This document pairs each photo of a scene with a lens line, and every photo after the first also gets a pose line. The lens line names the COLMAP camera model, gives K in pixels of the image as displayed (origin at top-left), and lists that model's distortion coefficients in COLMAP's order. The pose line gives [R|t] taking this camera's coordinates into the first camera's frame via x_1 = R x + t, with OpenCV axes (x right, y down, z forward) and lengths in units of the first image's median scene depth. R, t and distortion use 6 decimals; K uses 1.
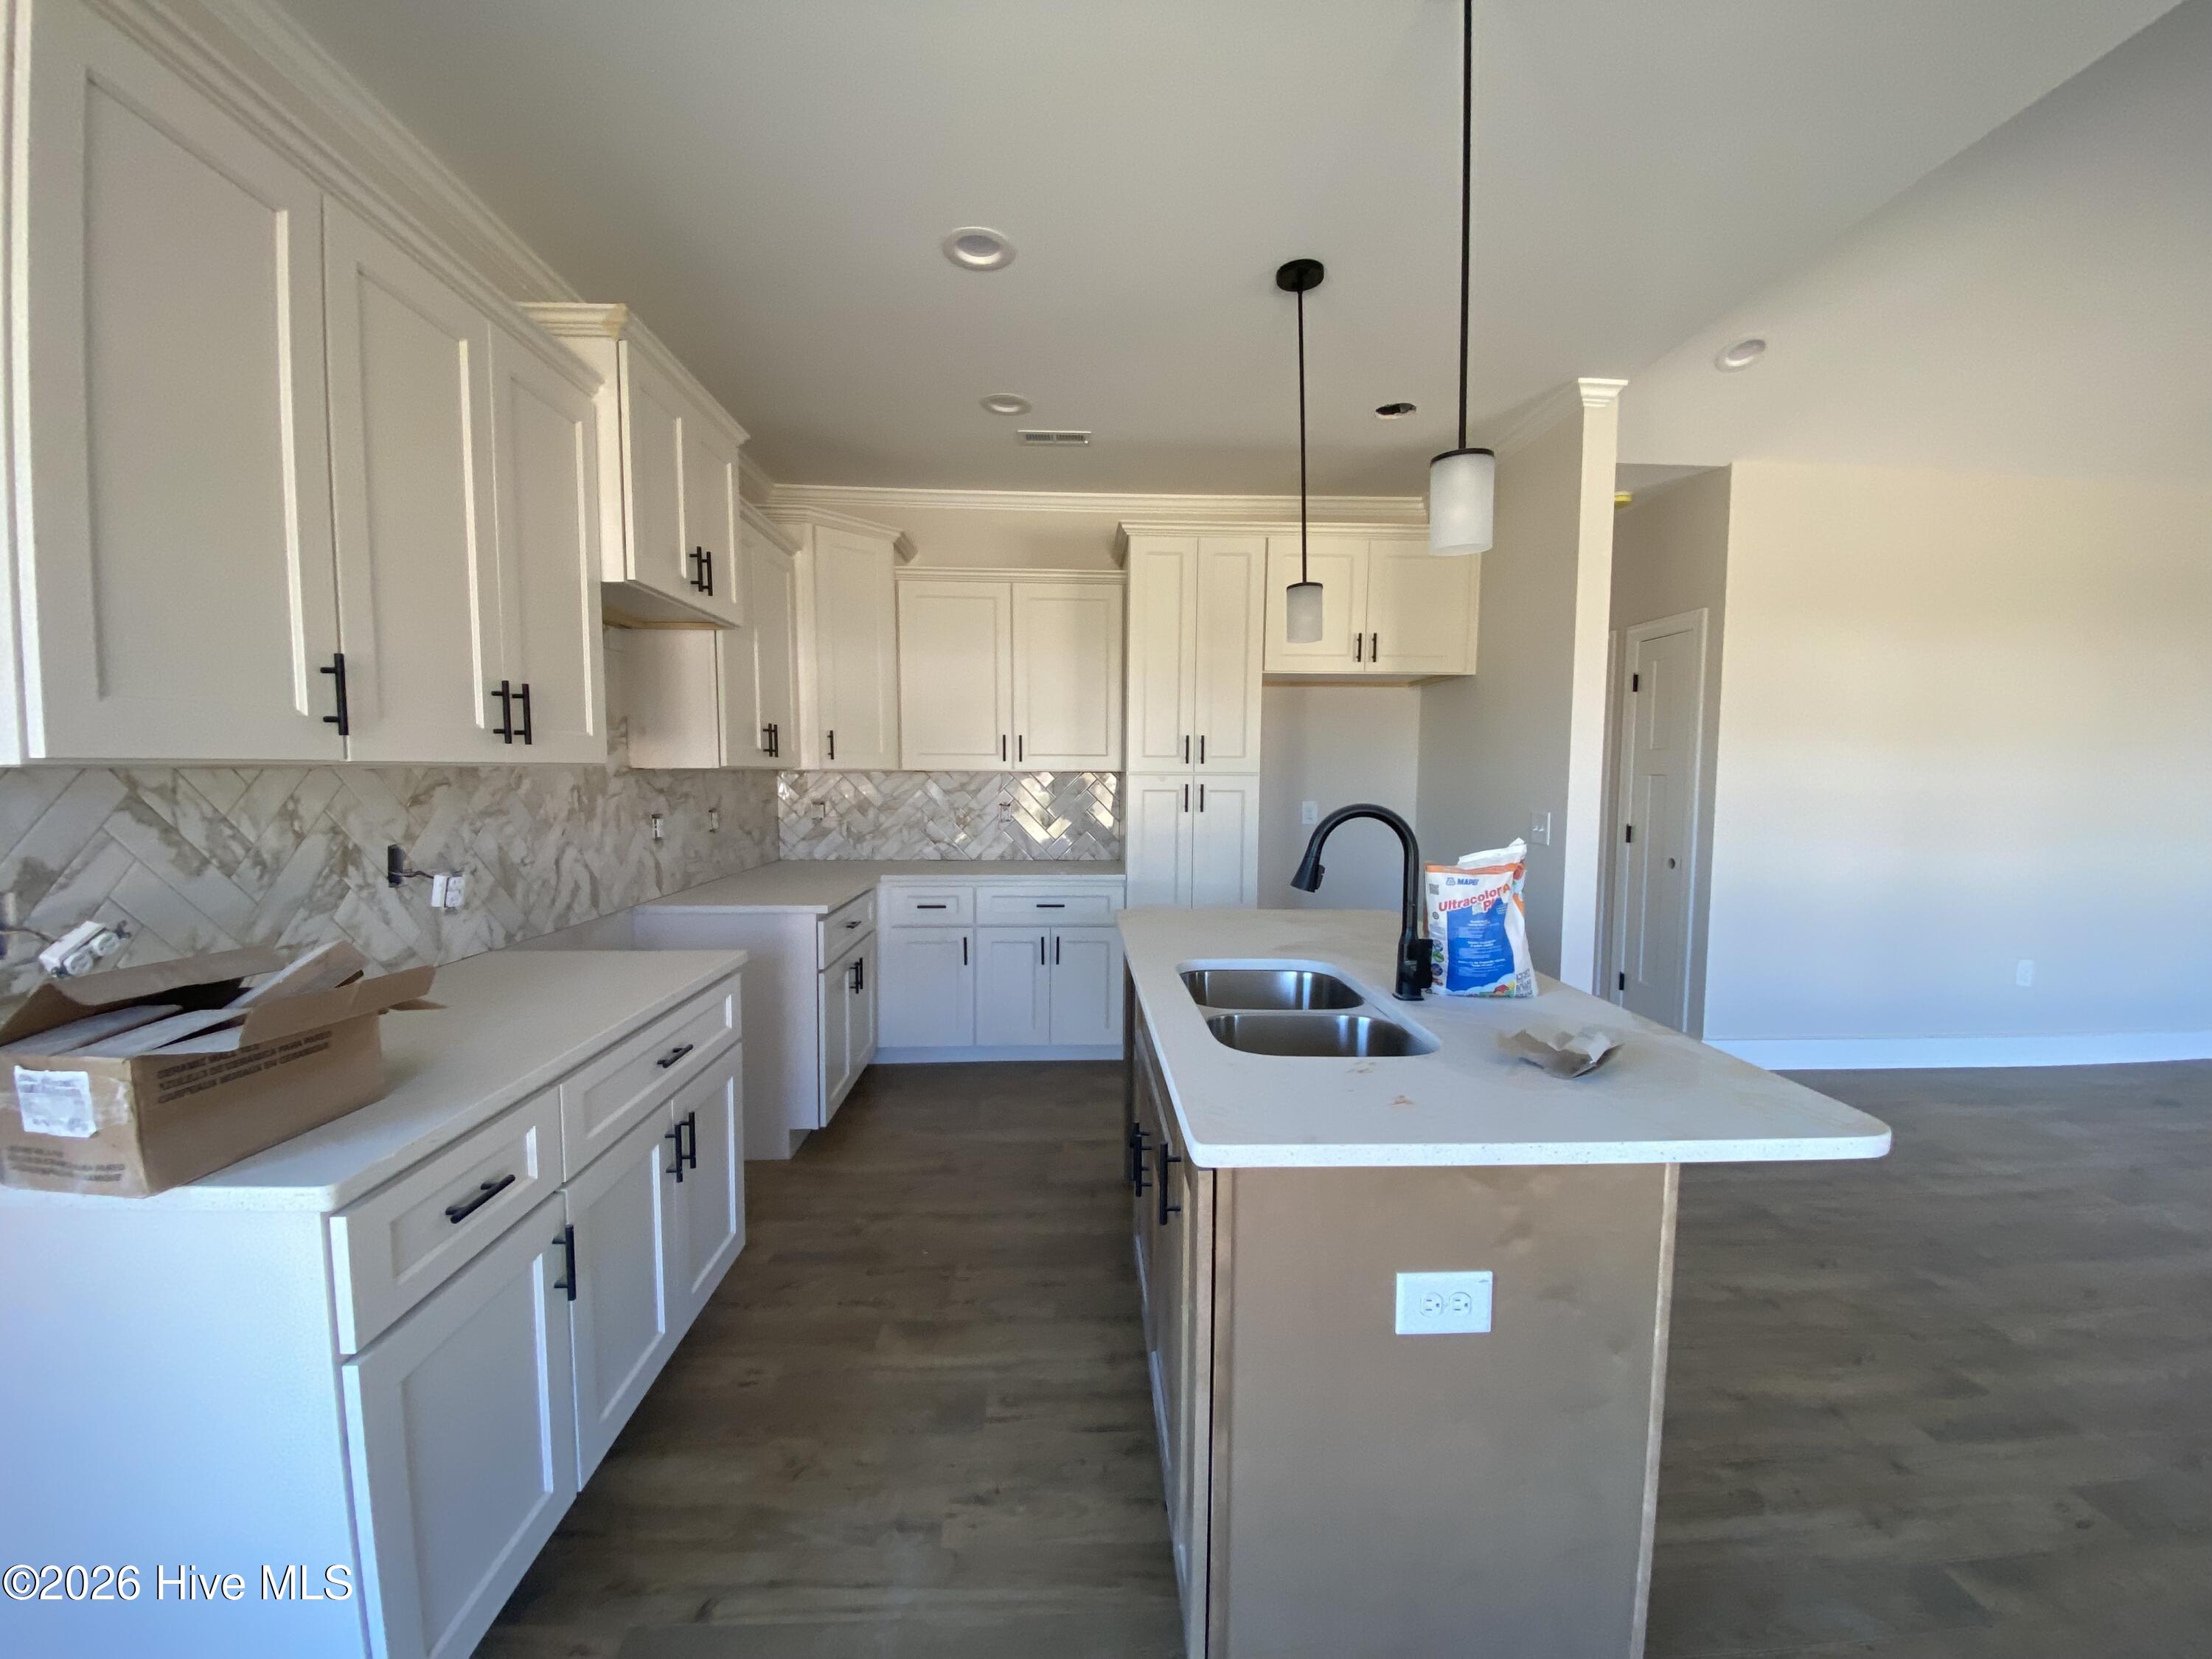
lens RADIAL K [[879.4, 0, 1106.0], [0, 879.4, 829.5], [0, 0, 1]] dist [0.107946, -0.000087]
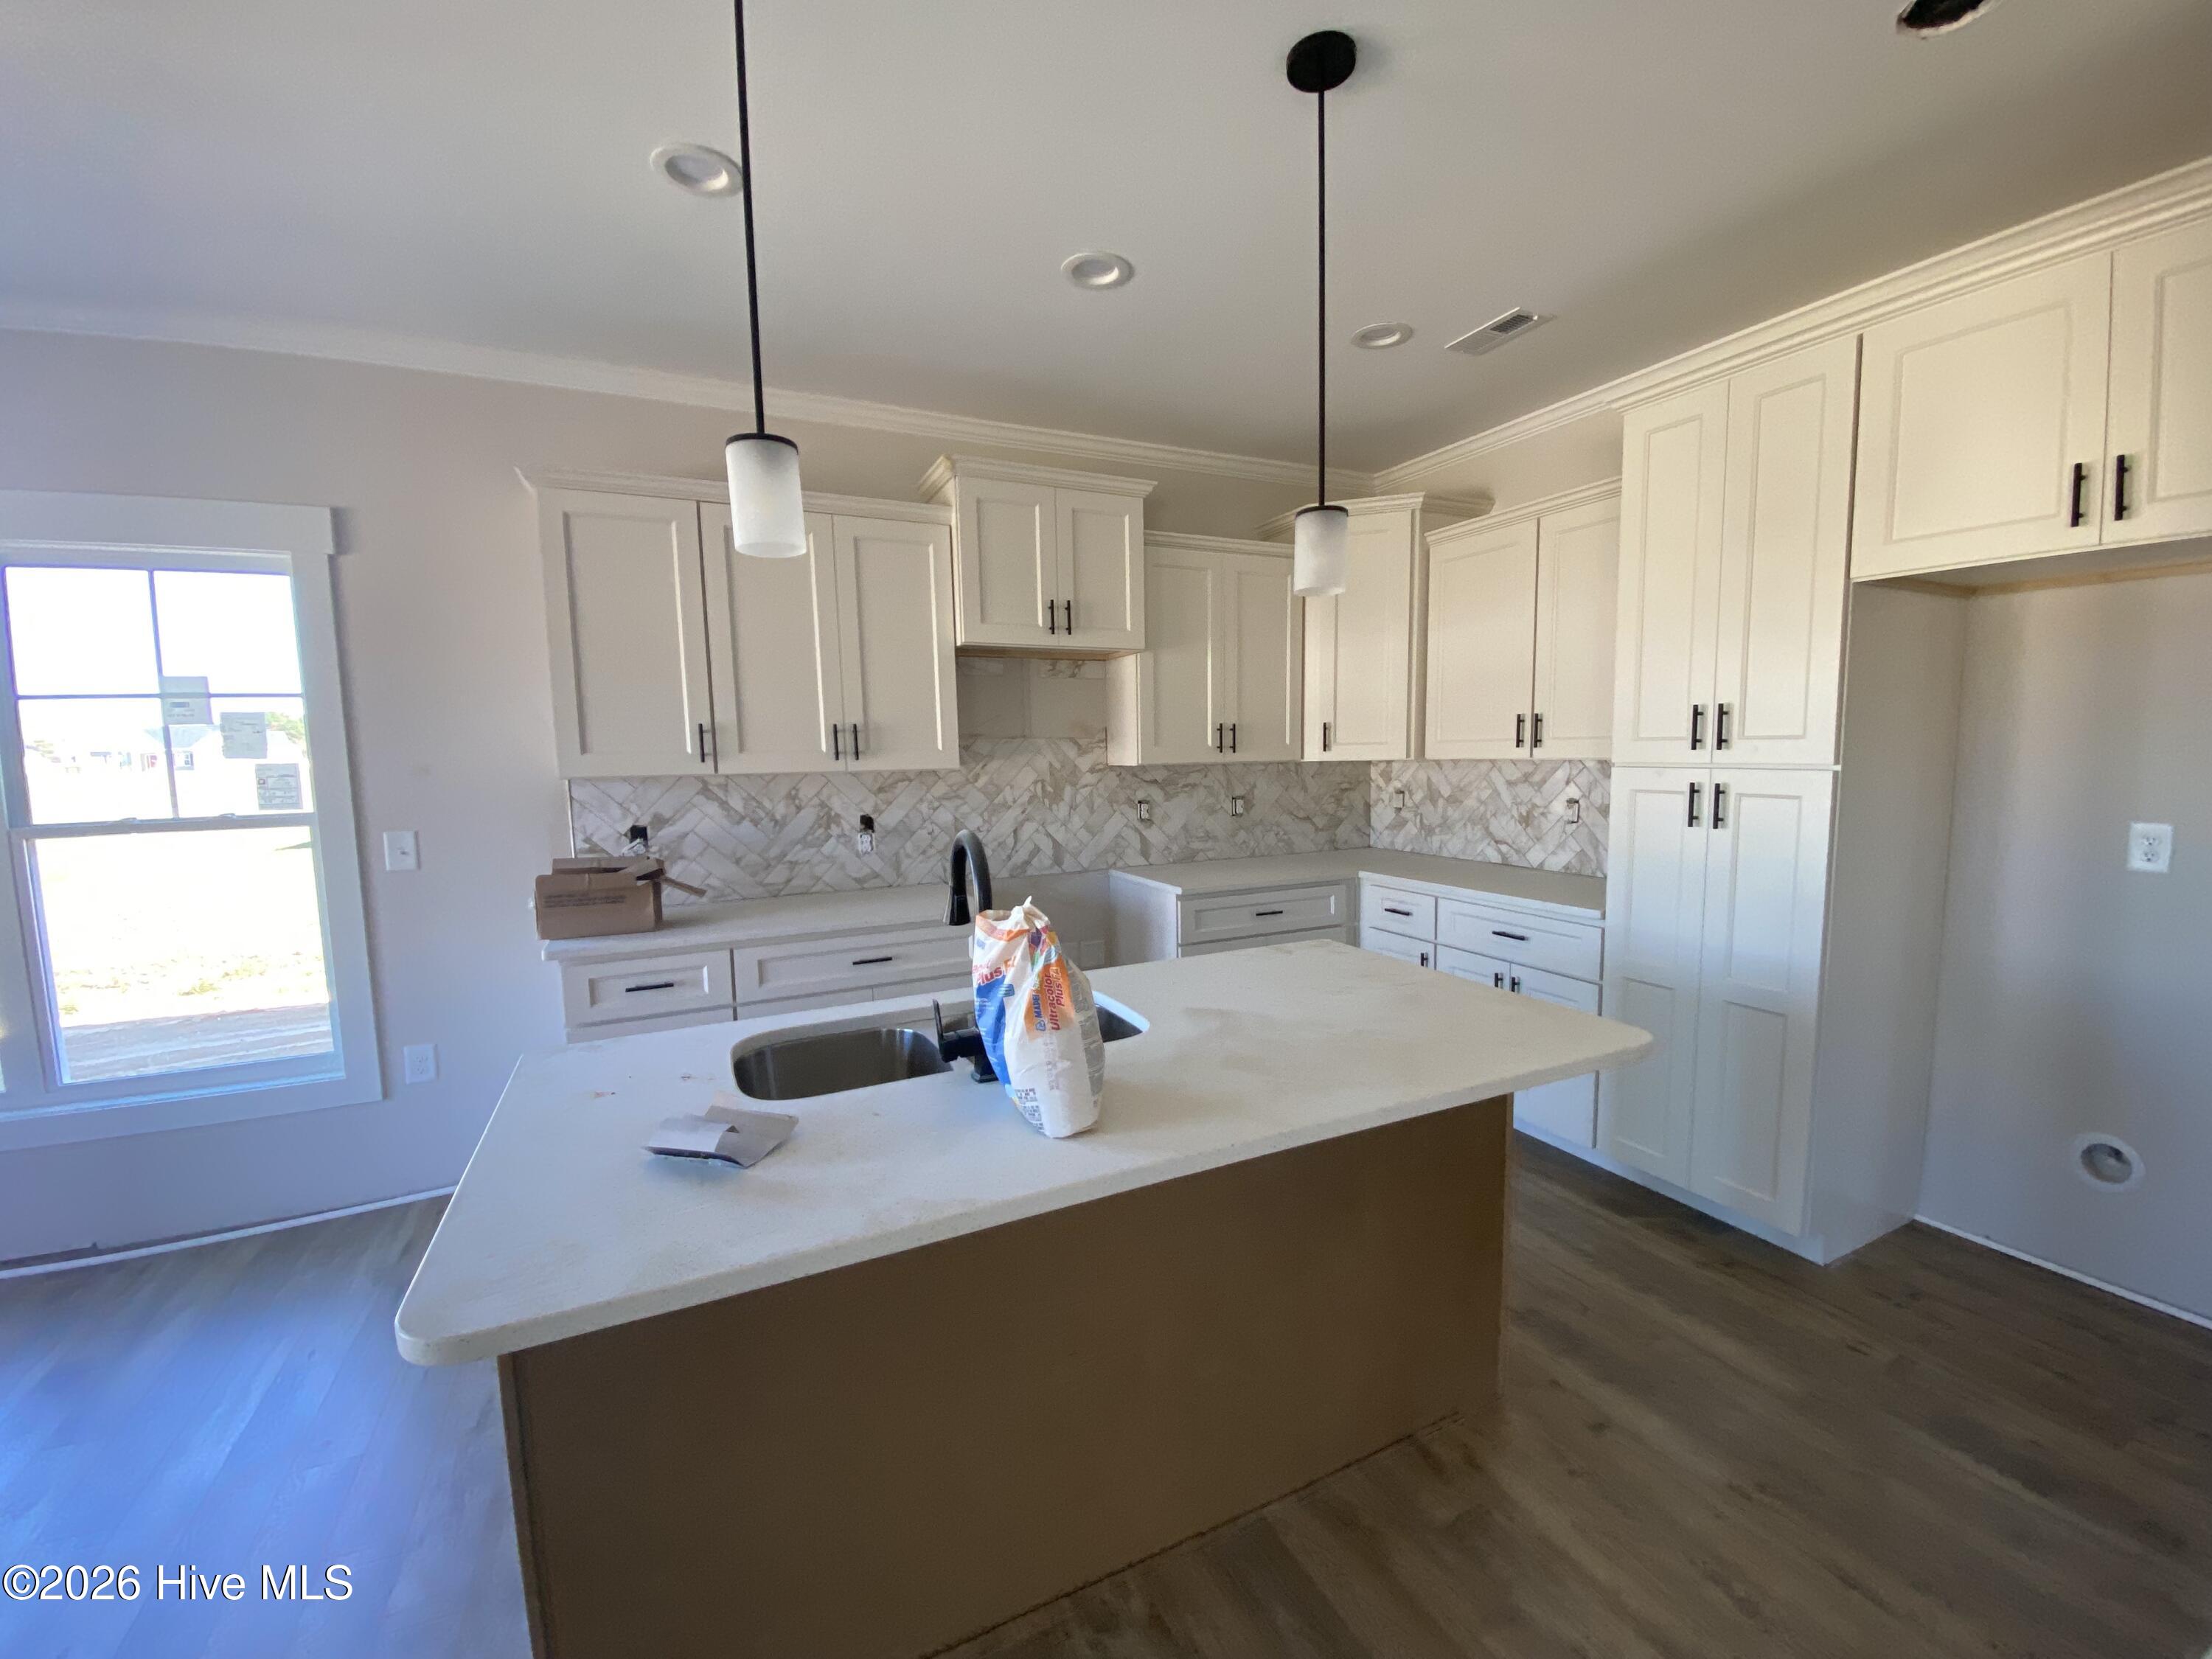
lens RADIAL K [[879.4, 0, 1106.0], [0, 879.4, 829.5], [0, 0, 1]] dist [0.107946, -0.000087]
pose [[0.441150, 0.071178, -0.894606, 0.629916], [-0.044099, 0.997365, 0.057608, -0.047459], [0.896349, 0.014037, 0.443126, 0.422042]]
